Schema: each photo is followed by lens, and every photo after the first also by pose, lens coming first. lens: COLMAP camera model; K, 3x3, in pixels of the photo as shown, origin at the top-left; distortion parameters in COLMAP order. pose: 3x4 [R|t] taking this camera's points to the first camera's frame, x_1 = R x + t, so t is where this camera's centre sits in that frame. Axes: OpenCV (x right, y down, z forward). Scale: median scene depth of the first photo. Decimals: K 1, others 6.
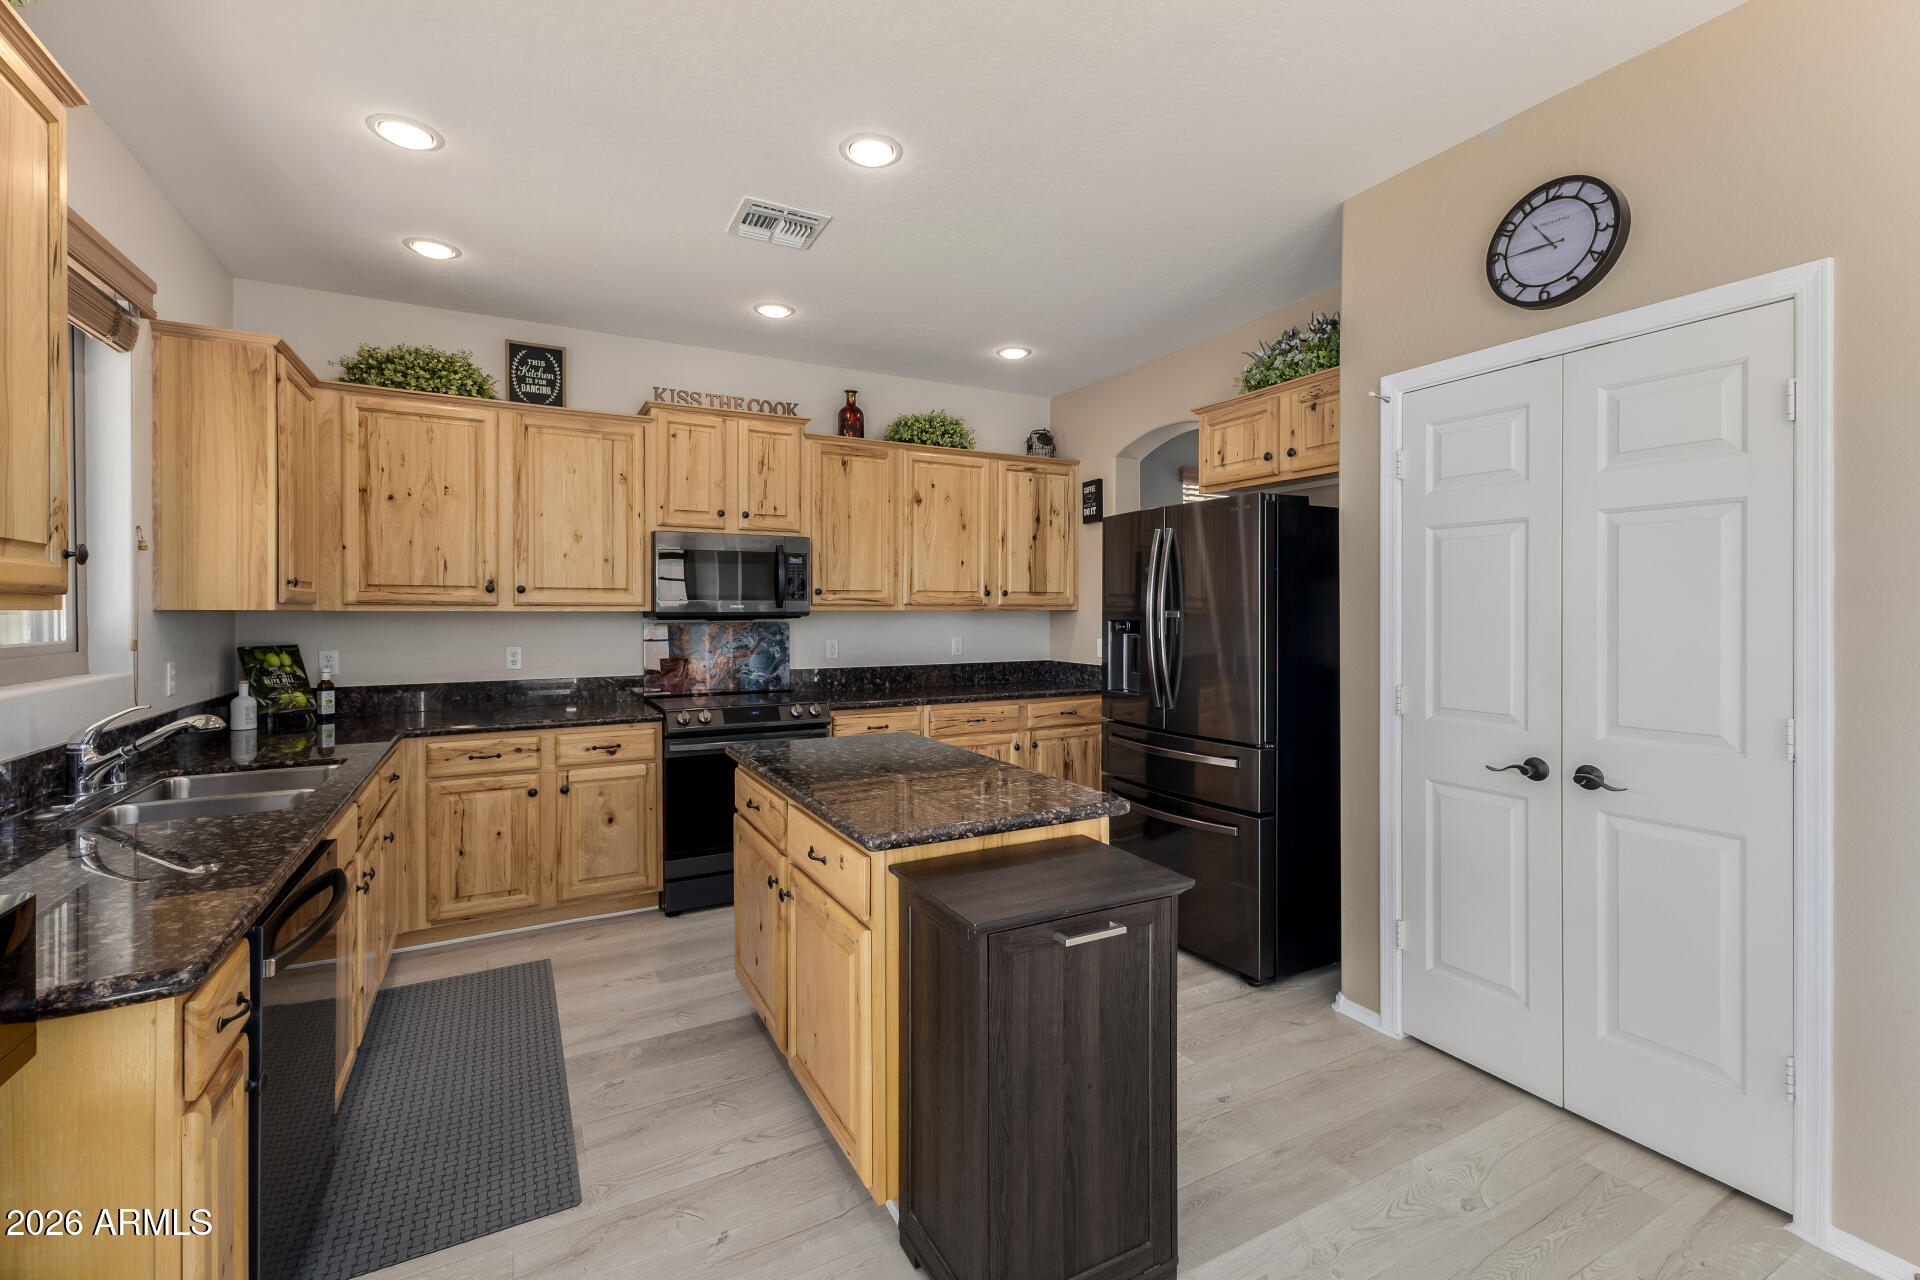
lens RADIAL K [[841.7, 0, 944.2], [0, 841.7, 617.9], [0, 0, 1]] dist [0.018312, -0.000022]
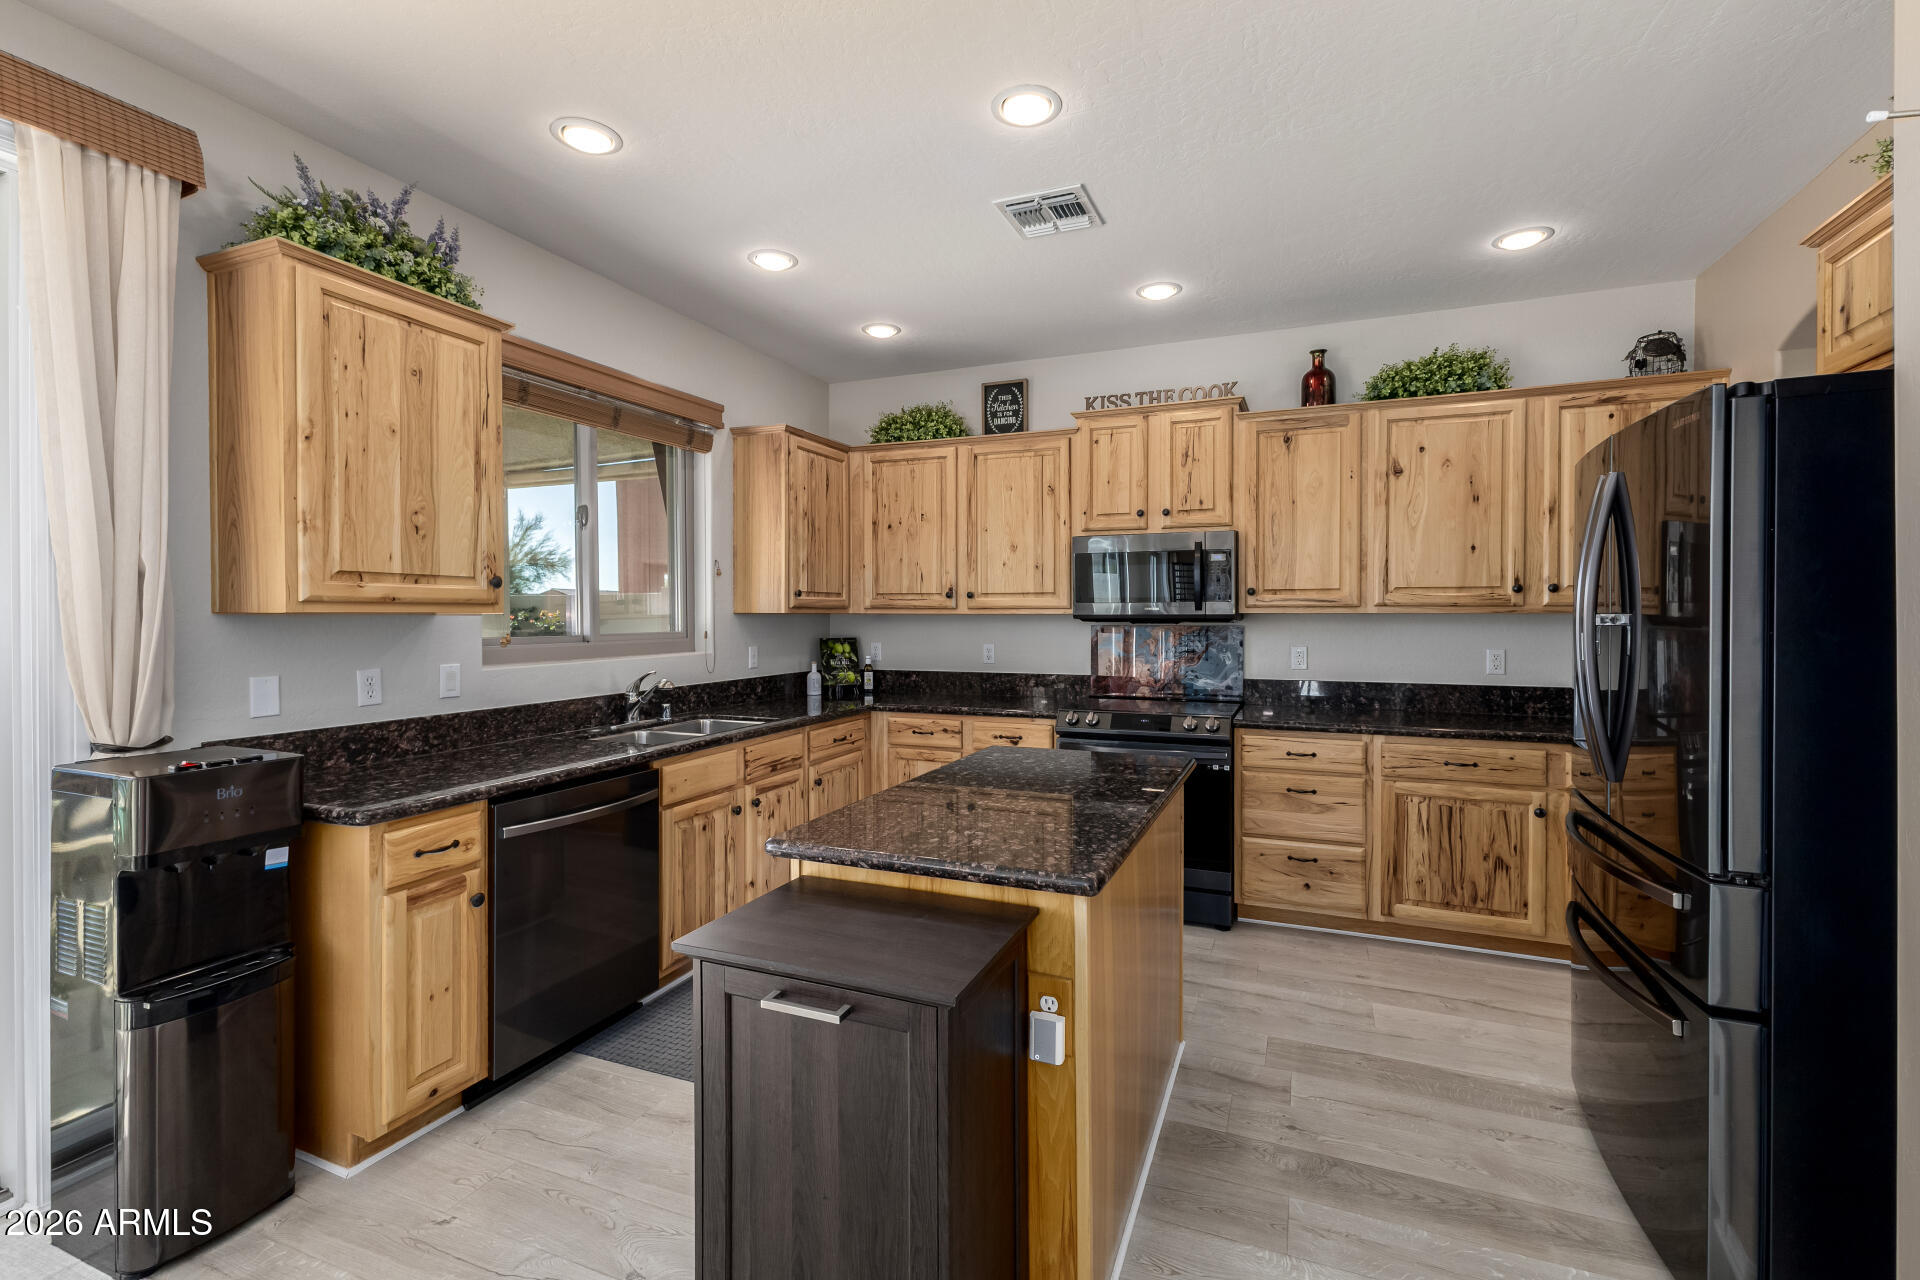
lens RADIAL K [[824.9, 0, 962.4], [0, 824.9, 628.9], [0, 0, 1]] dist [0.012459, -0.000286]
pose [[0.643198, 0.014894, -0.765555, 0.345960], [-0.006859, 0.999883, 0.013690, -0.002359], [0.765669, -0.003555, 0.643225, 0.235448]]
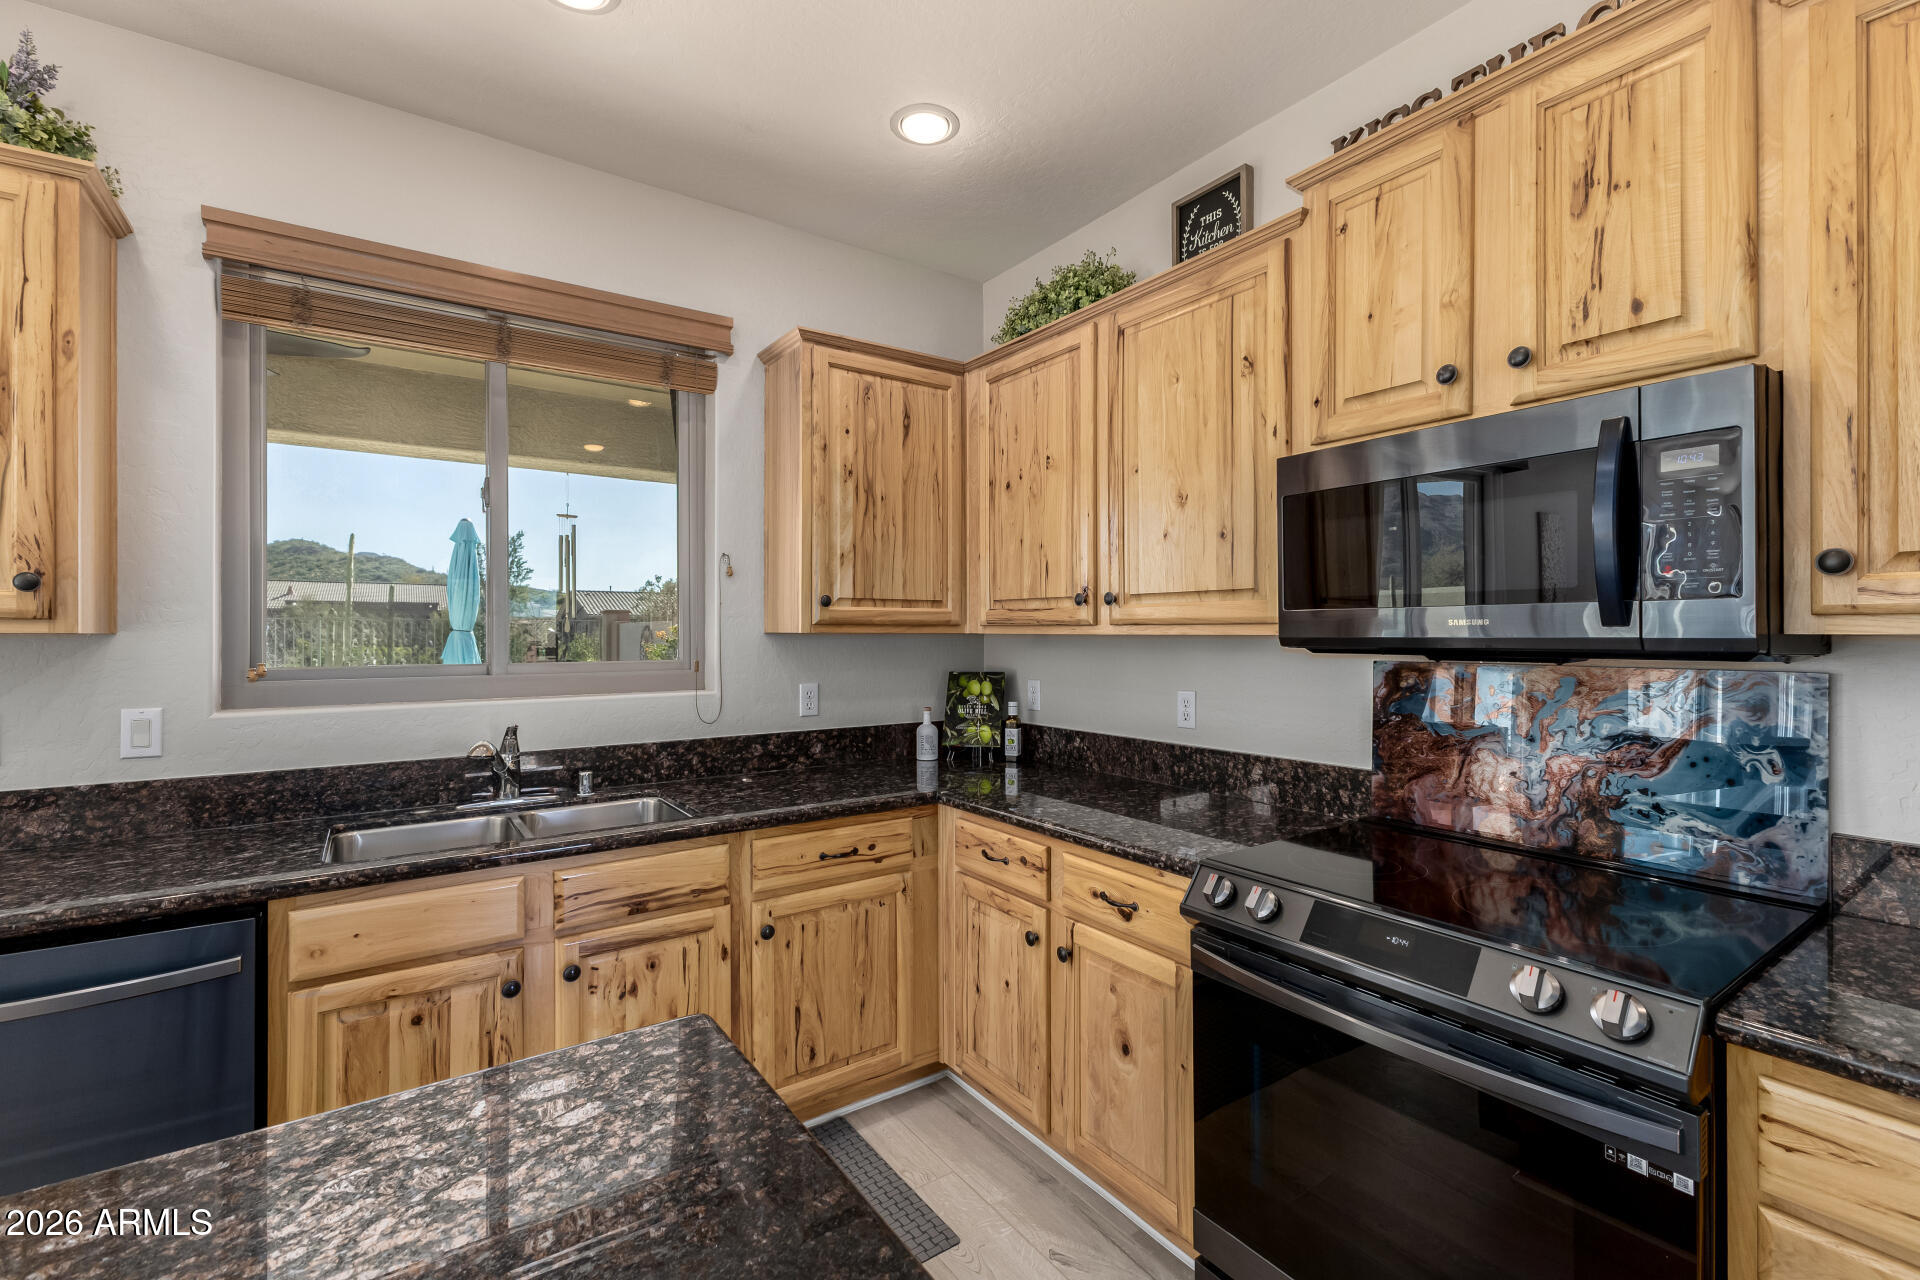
lens RADIAL K [[823.5, 0, 989.7], [0, 823.5, 638.2], [0, 0, 1]] dist [0.005789, -0.000401]
pose [[0.144480, 0.007058, -0.989483, 0.072253], [-0.008634, 0.999945, 0.005872, -0.007406], [0.989470, 0.007695, 0.144533, 0.769904]]
